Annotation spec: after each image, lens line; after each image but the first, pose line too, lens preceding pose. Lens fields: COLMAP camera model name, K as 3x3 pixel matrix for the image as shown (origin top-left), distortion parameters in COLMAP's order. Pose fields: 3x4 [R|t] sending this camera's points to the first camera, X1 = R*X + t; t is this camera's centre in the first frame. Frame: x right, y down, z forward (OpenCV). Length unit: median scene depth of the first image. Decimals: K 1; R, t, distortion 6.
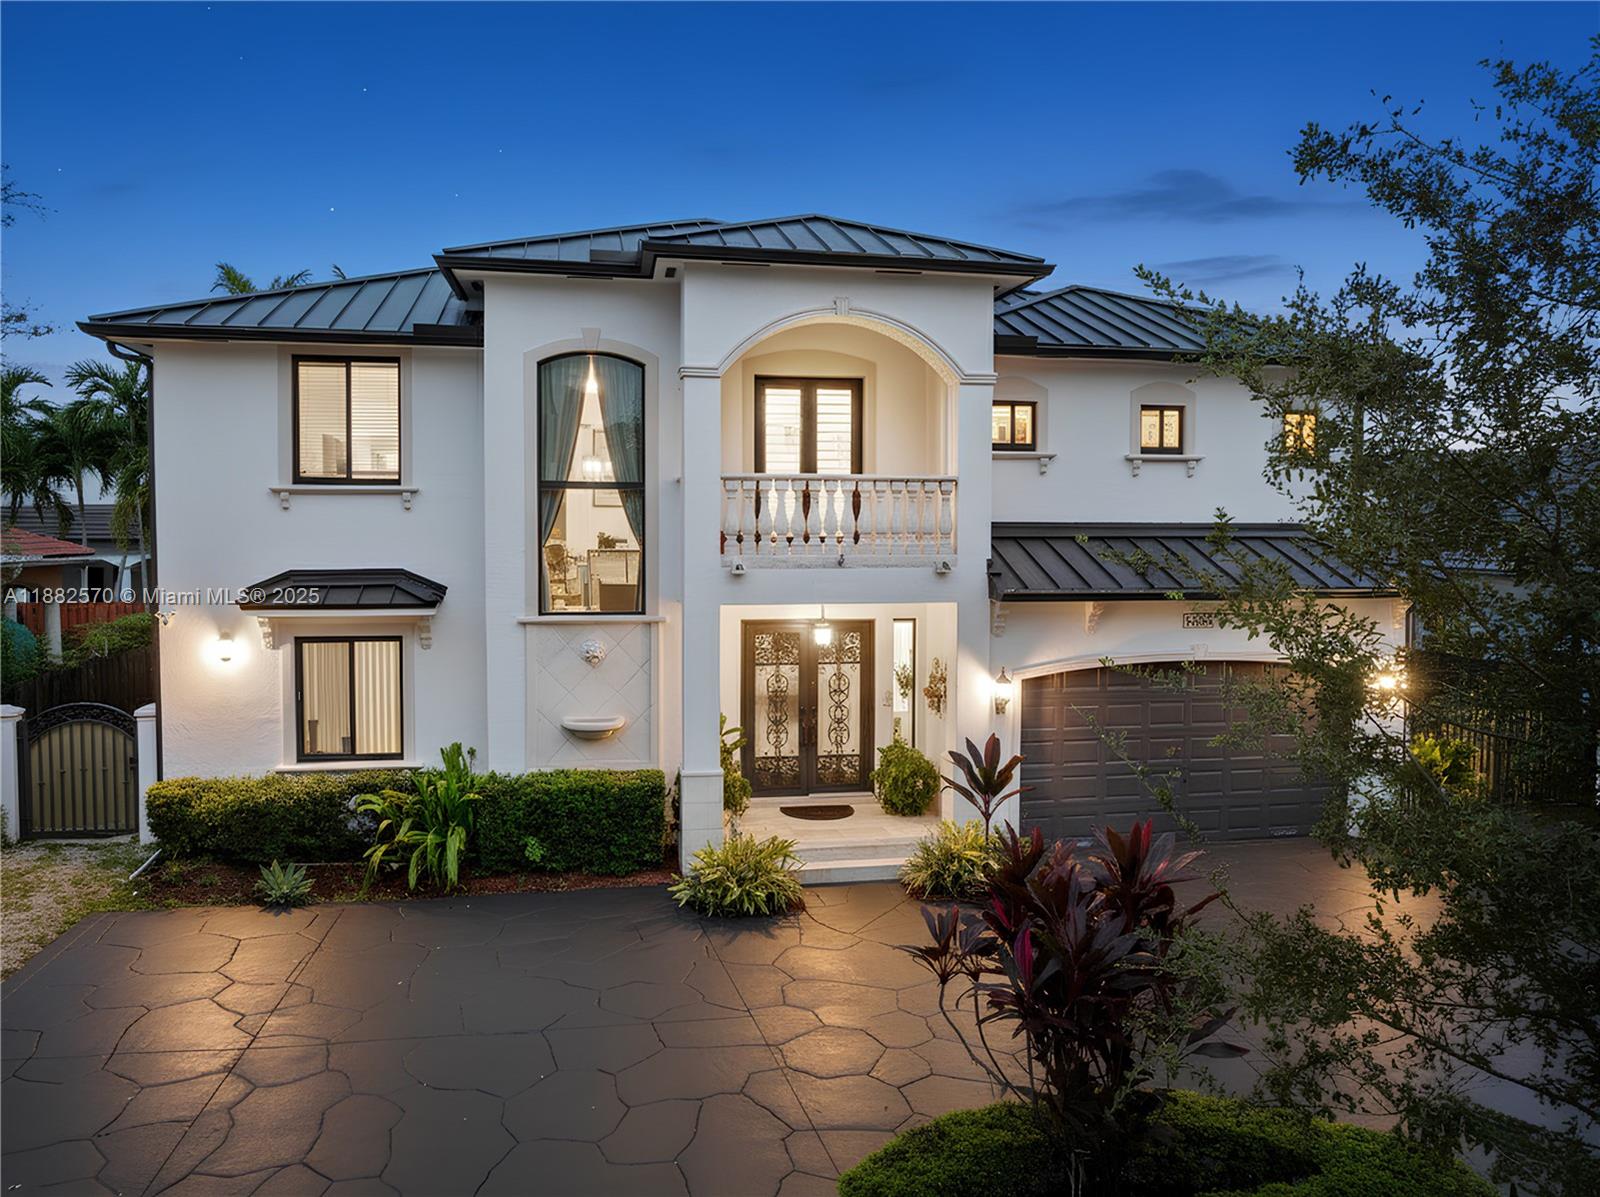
lens RADIAL K [[1116.5, 0, 810.6], [0, 1116.5, 598.0], [0, 0, 1]] dist [-0.036342, -0.002390]
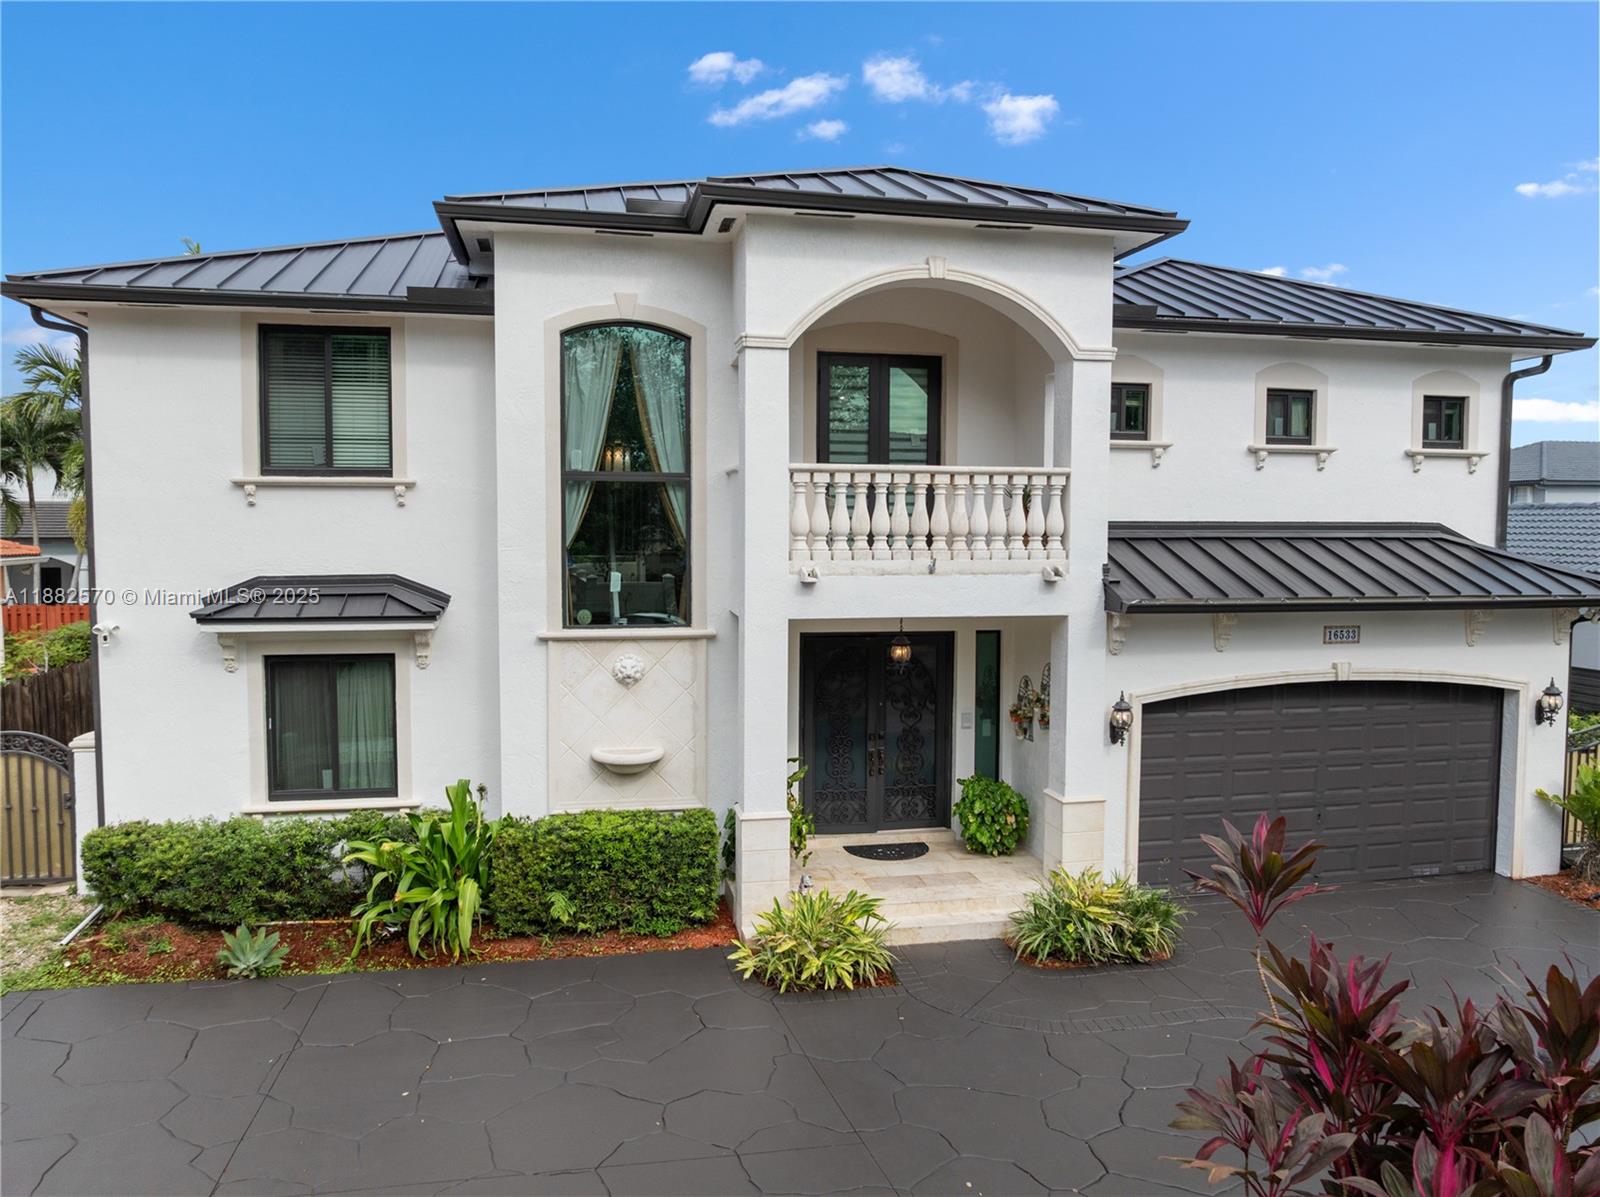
lens RADIAL K [[1106.9, 0, 890.7], [0, 1106.9, 598.9], [0, 0, 1]] dist [-0.022871, -0.000278]
pose [[0.996692, -0.004978, 0.081115, -0.062699], [0.004804, 0.999986, 0.002342, -0.009217], [-0.081126, -0.001944, 0.996702, 0.136458]]
